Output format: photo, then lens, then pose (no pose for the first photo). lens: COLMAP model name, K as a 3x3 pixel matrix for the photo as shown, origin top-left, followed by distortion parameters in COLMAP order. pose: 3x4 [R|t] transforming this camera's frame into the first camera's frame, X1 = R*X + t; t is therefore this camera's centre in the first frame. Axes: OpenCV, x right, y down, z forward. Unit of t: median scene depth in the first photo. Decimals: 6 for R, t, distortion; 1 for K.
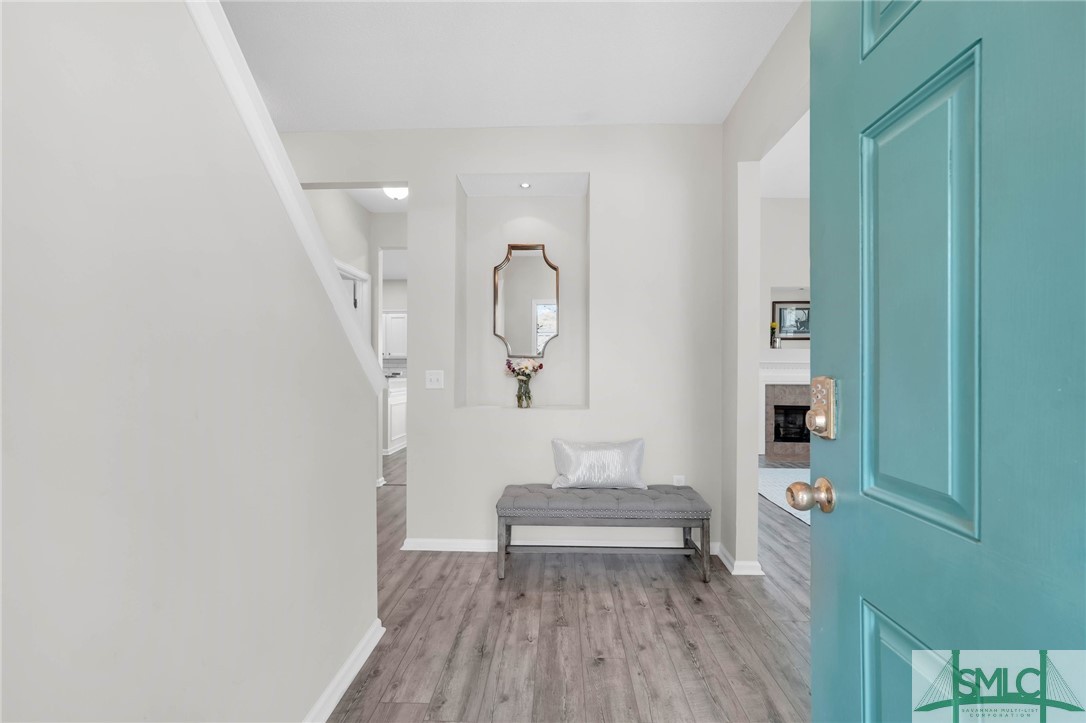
lens RADIAL K [[476.2, 0, 535.0], [0, 476.2, 369.5], [0, 0, 1]] dist [-0.008905, 0.001696]
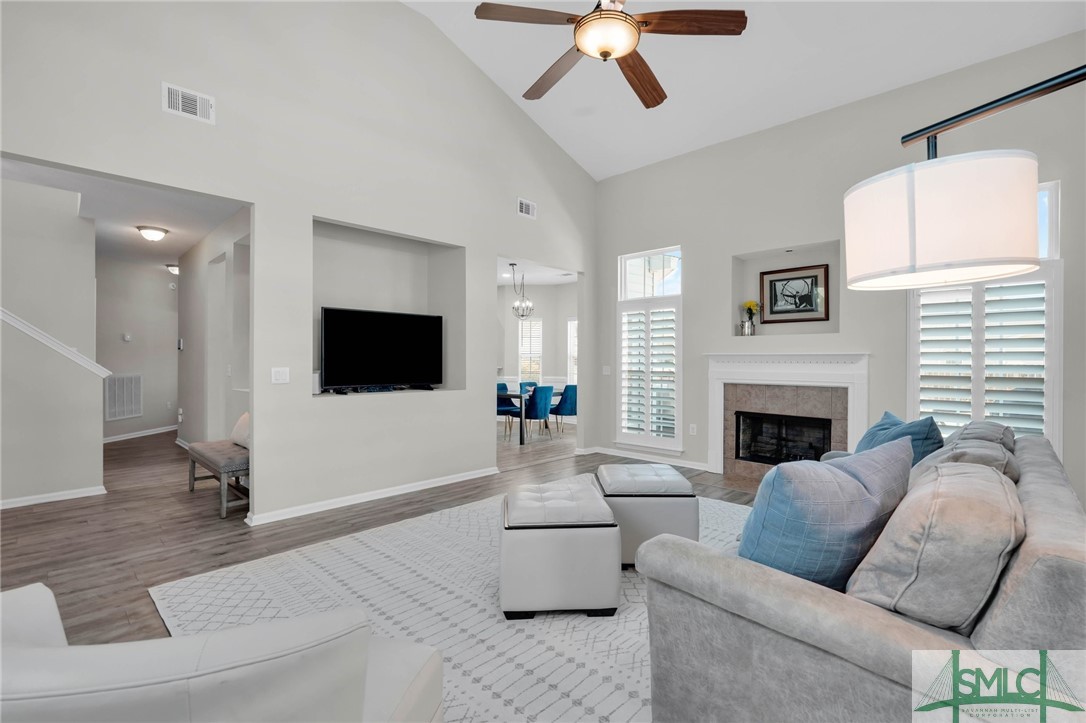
lens RADIAL K [[476.2, 0, 551.5], [0, 476.2, 358.1], [0, 0, 1]] dist [-0.008905, 0.001696]
pose [[0.772633, -0.004918, -0.634834, 2.329004], [0.001160, 0.999979, -0.006335, -0.013718], [0.634852, 0.004159, 0.772622, 0.698445]]
